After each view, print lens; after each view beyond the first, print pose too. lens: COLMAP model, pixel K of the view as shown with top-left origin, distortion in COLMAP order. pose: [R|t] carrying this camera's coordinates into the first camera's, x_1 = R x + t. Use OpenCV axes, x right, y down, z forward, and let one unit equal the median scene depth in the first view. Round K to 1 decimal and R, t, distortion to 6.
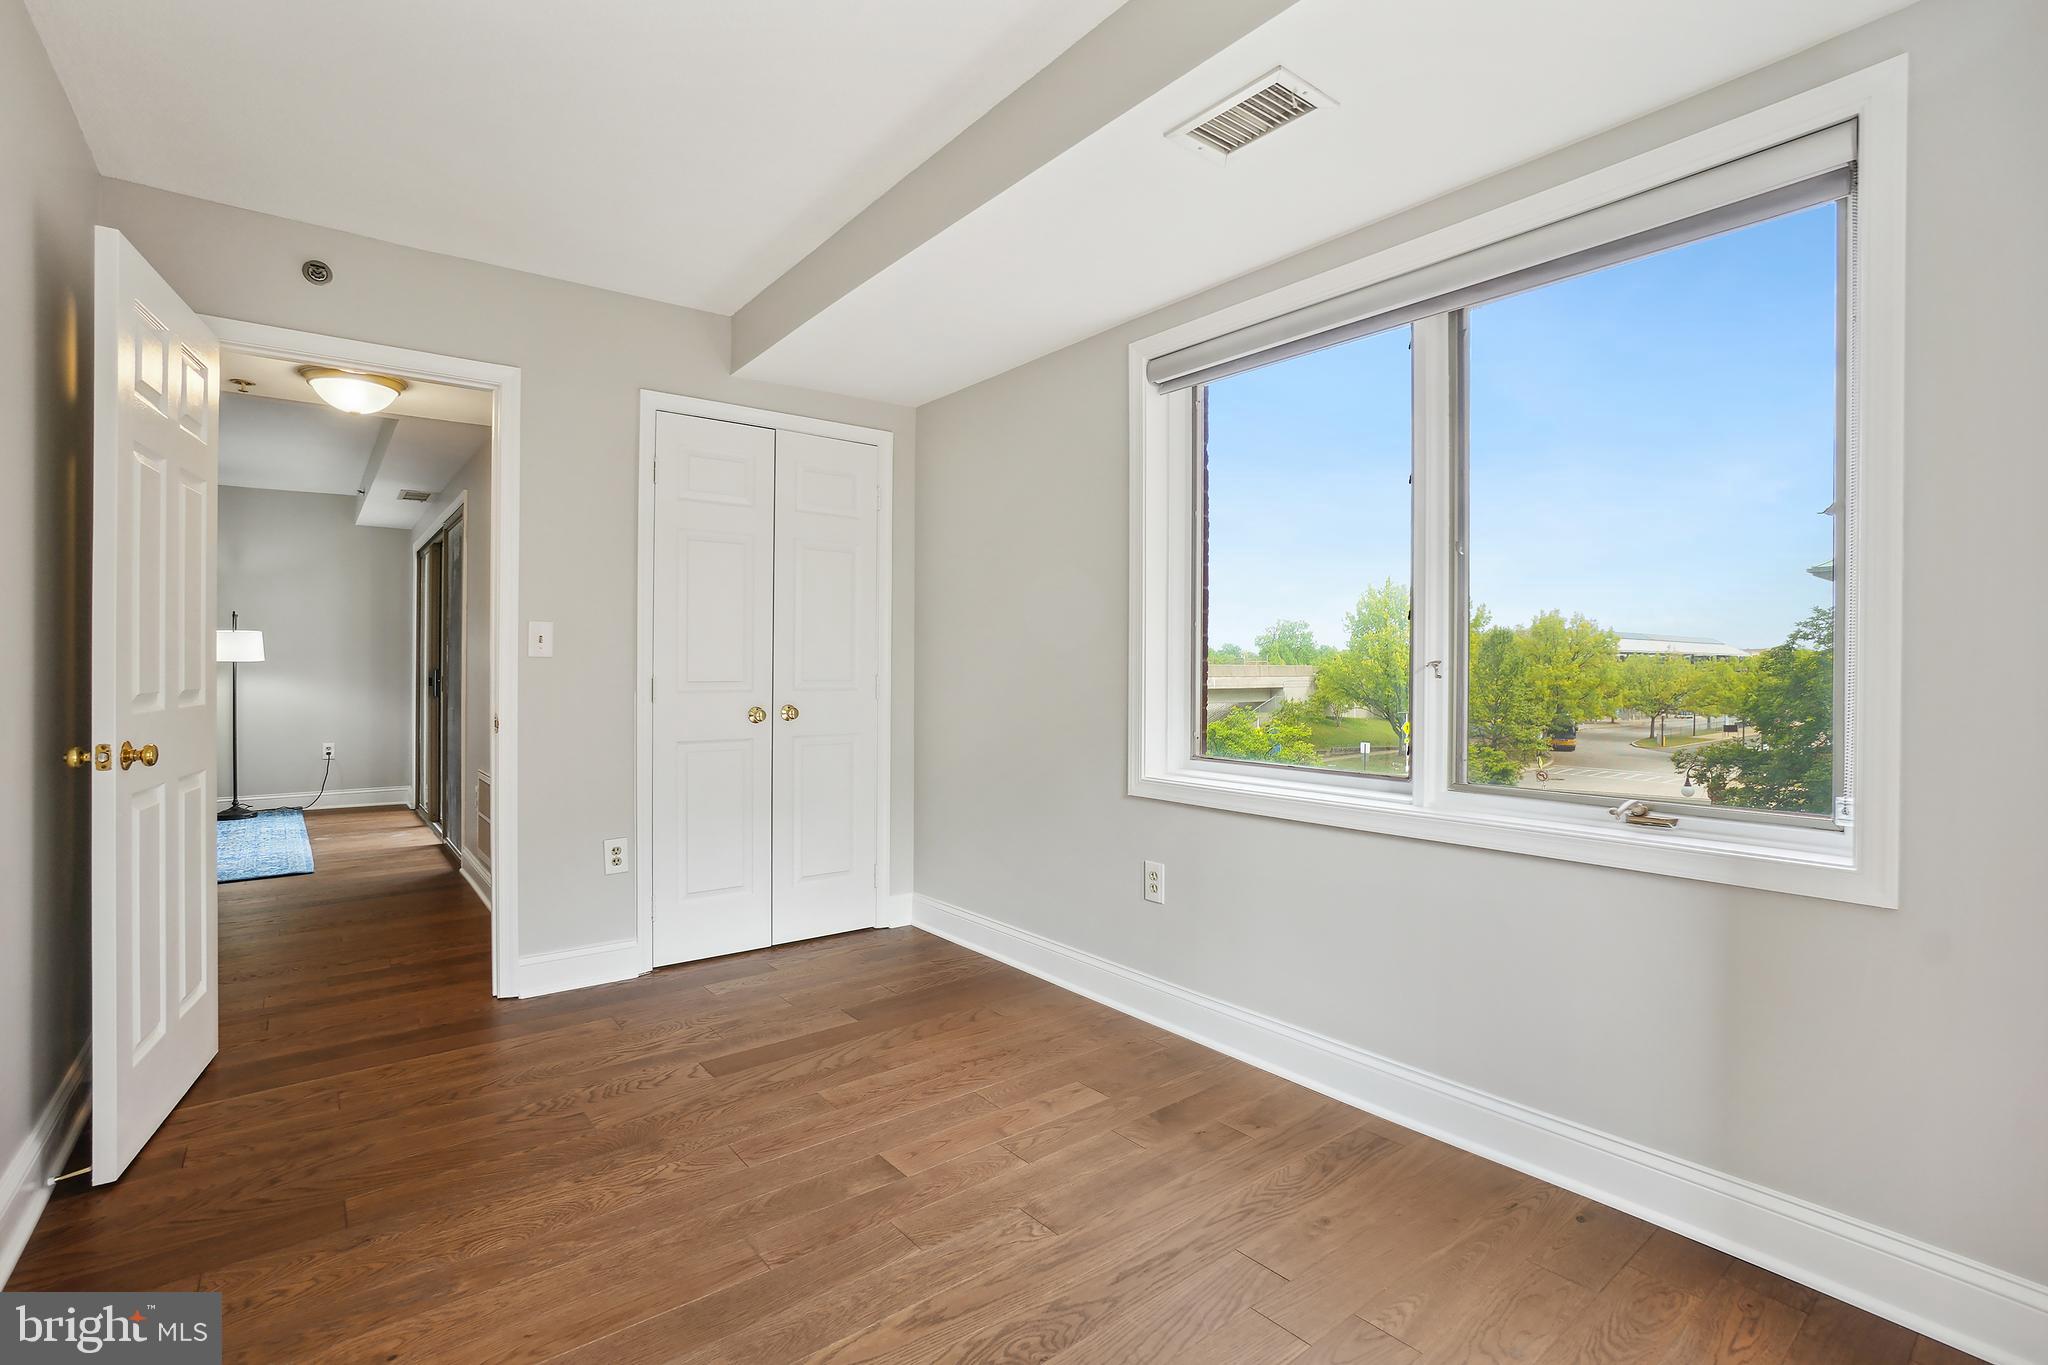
lens RADIAL K [[914.7, 0, 1030.7], [0, 914.7, 640.5], [0, 0, 1]] dist [0.002234, -0.000699]
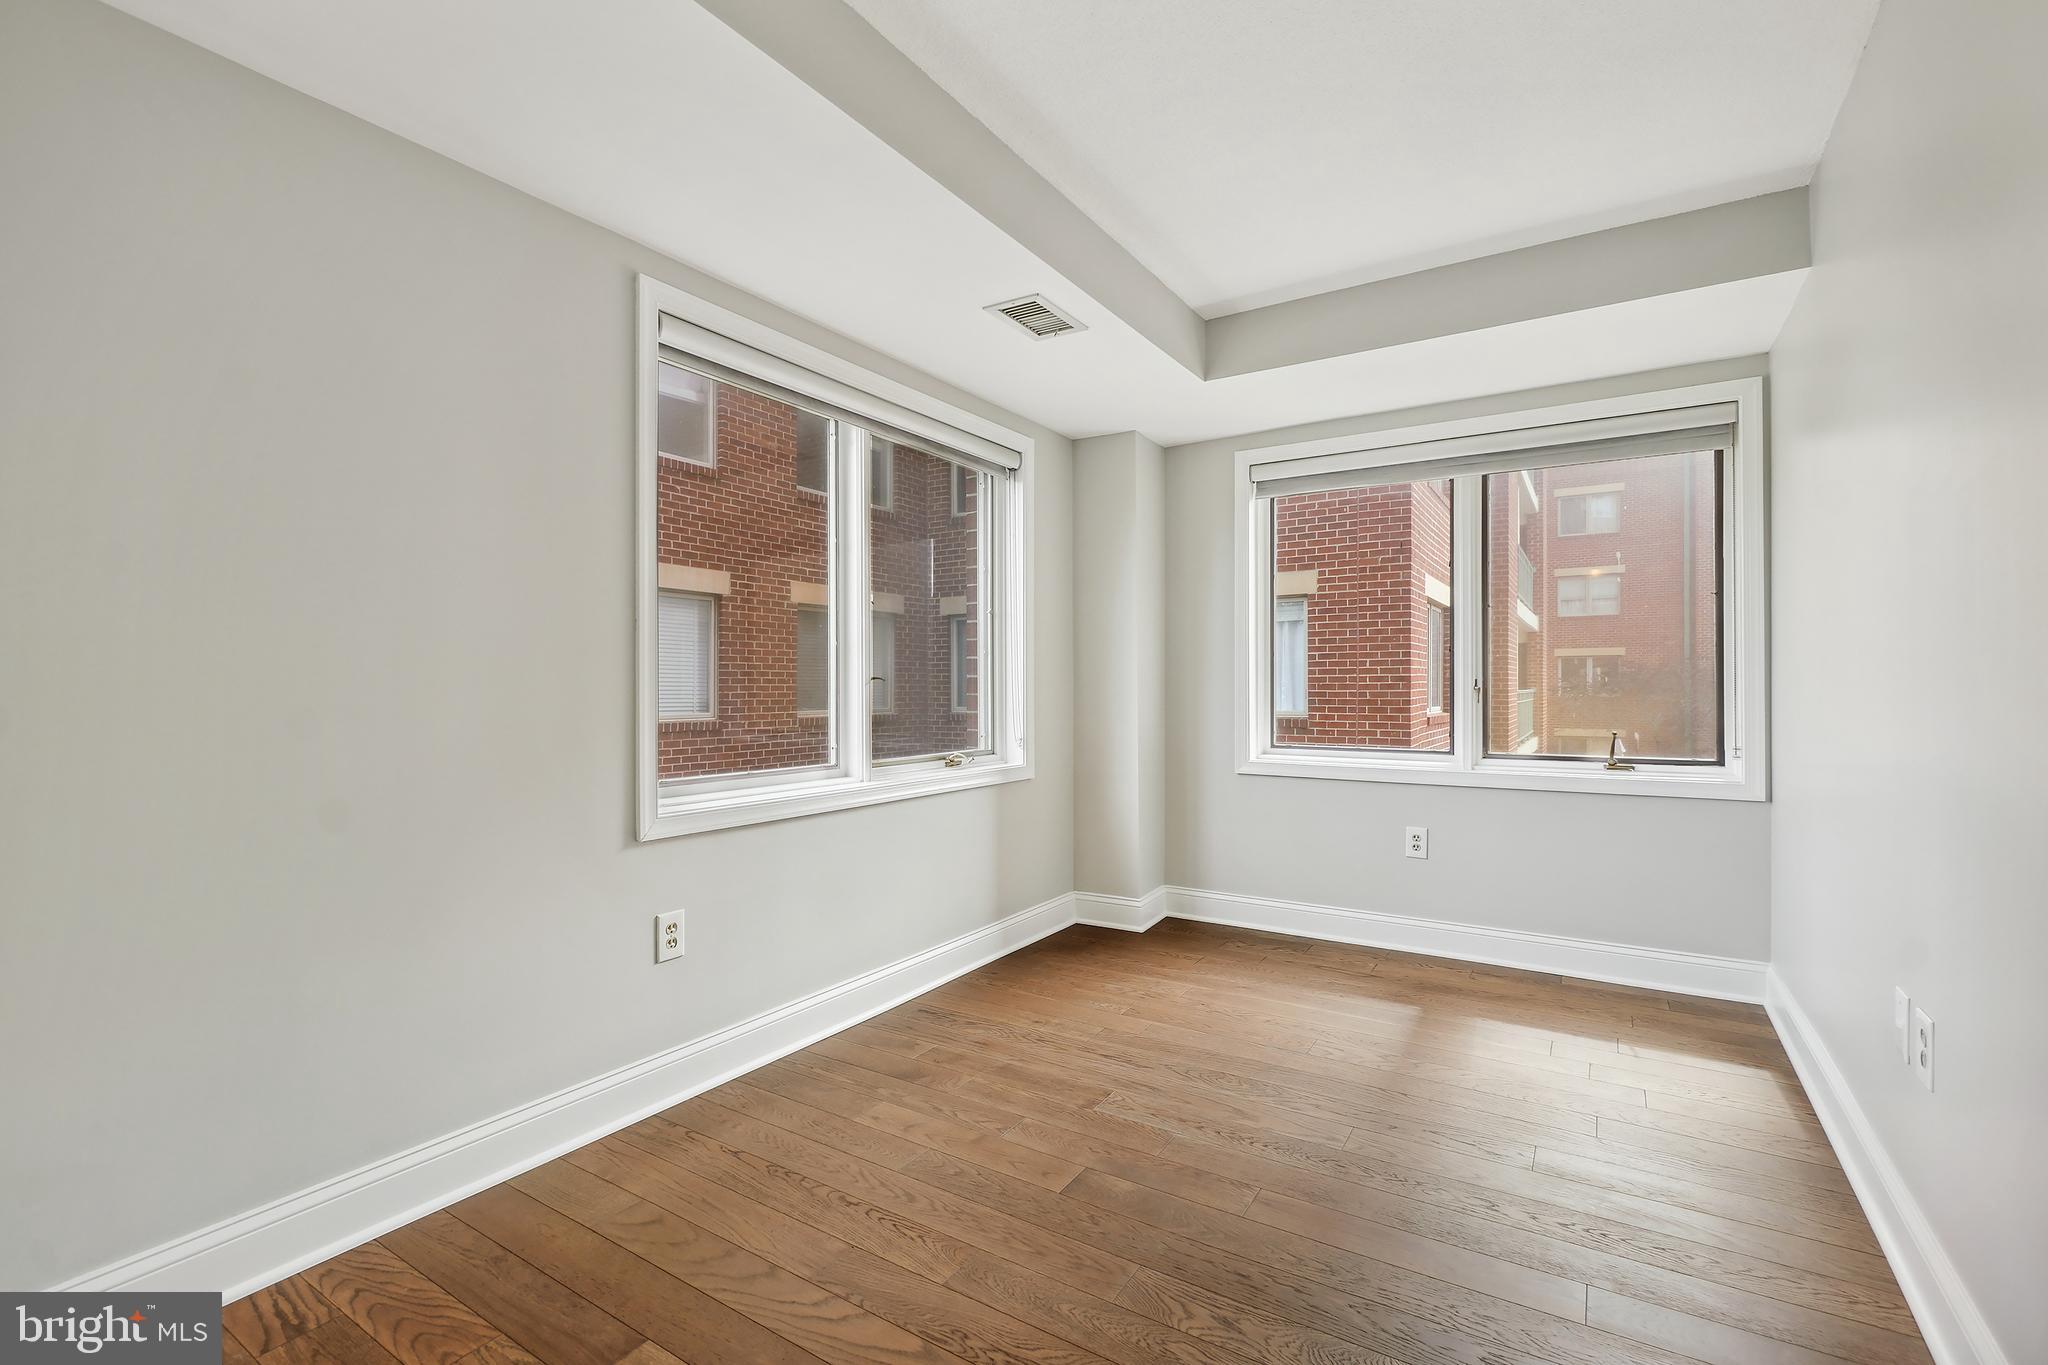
lens RADIAL K [[896.1, 0, 1033.4], [0, 896.1, 691.1], [0, 0, 1]] dist [-0.000927, -0.001315]
pose [[-0.307939, 0.003504, 0.951400, -0.961877], [-0.020346, 0.999740, -0.010268, 0.060023], [-0.951189, -0.022519, -0.307788, 1.236012]]
